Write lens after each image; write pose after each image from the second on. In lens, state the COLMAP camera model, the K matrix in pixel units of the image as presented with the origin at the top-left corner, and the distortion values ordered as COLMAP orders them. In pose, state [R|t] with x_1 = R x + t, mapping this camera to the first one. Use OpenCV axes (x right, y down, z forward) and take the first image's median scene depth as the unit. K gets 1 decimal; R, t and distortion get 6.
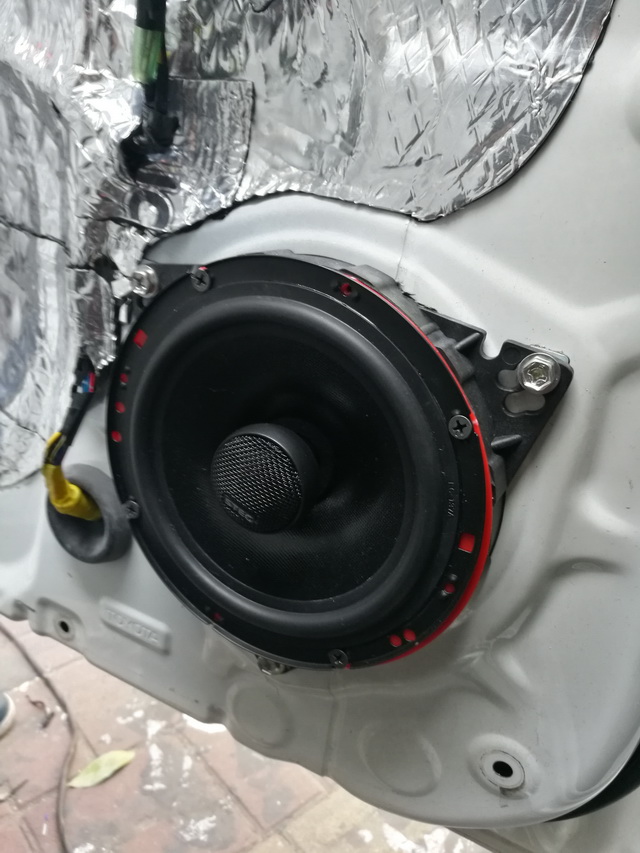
lens RADIAL K [[675.1, 0, 324.4], [0, 675.1, 432.8], [0, 0, 1]] dist [-0.035081, 0.030981]
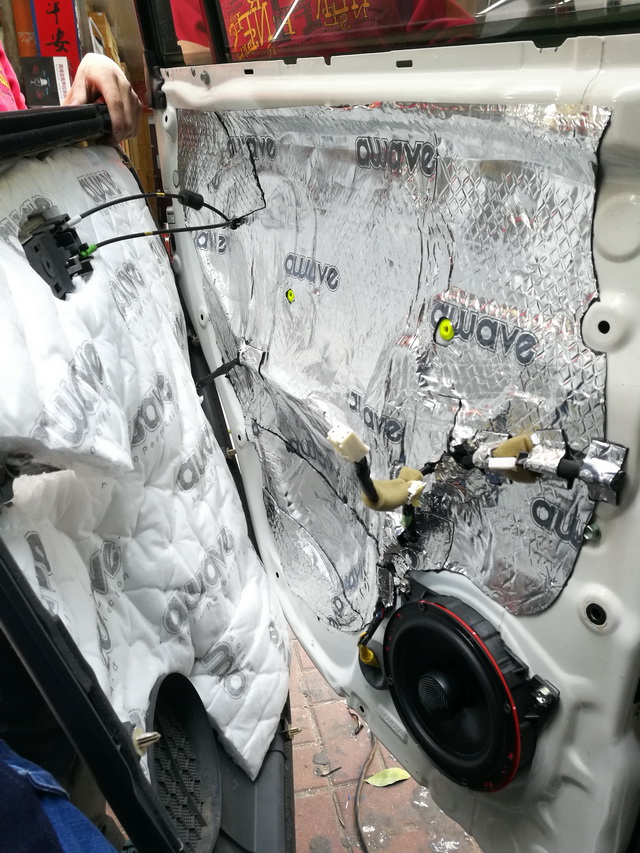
lens RADIAL K [[675.1, 0, 323.6], [0, 675.1, 421.0], [0, 0, 1]] dist [-0.035081, 0.030981]
pose [[0.869386, 0.093955, -0.485119, 0.475218], [-0.110552, 0.993854, -0.005638, -0.644604], [0.481608, 0.058533, 0.874430, -1.004000]]
